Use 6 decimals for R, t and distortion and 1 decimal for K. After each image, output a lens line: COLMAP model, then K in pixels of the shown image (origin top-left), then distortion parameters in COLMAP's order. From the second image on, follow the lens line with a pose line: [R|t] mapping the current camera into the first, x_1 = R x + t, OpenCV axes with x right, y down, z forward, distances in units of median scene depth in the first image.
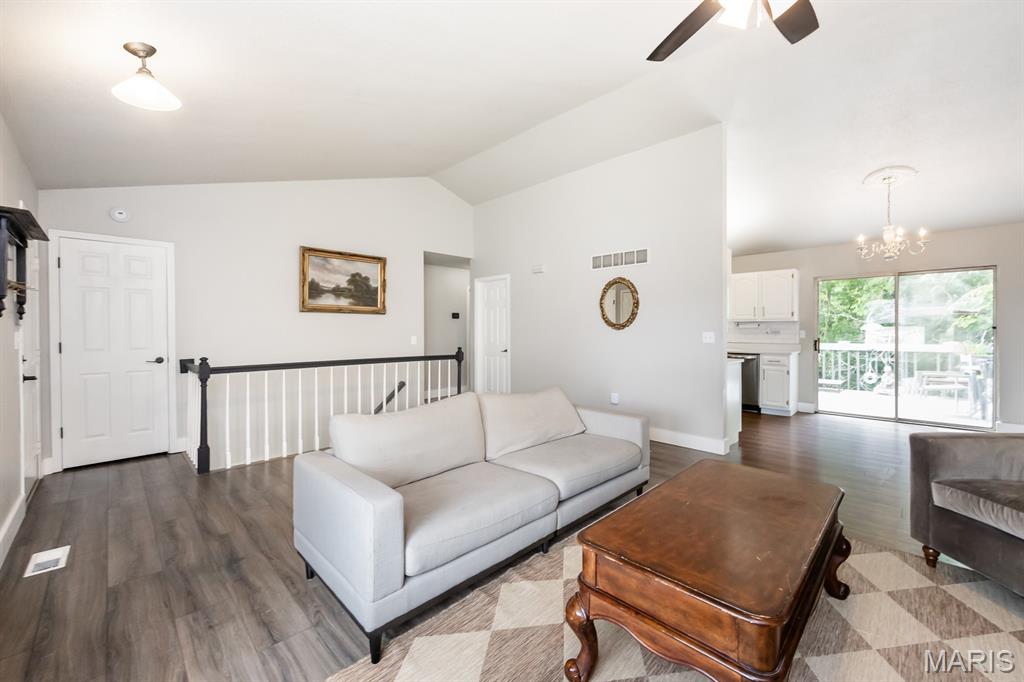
lens RADIAL K [[398.2, 0, 539.1], [0, 398.2, 332.4], [0, 0, 1]] dist [0.002530, -0.000001]
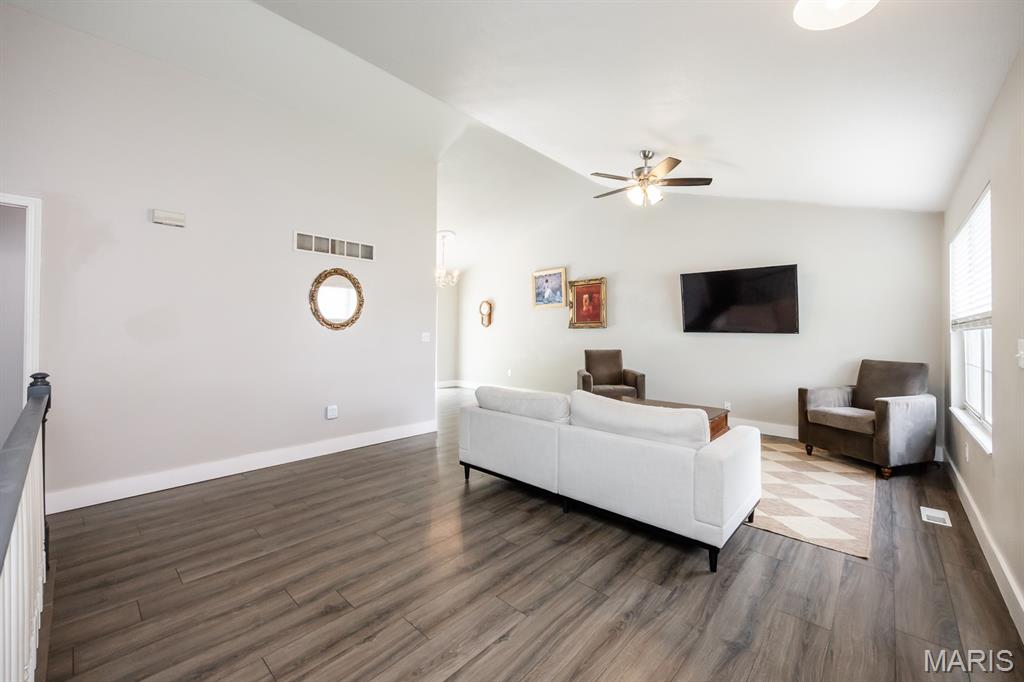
lens RADIAL K [[398.2, 0, 517.5], [0, 398.2, 333.6], [0, 0, 1]] dist [0.002530, -0.000001]
pose [[0.000252, -0.006477, 0.999979, -1.661450], [-0.002397, 0.999976, 0.006478, -0.010941], [-0.999997, -0.002399, 0.000236, 1.558575]]
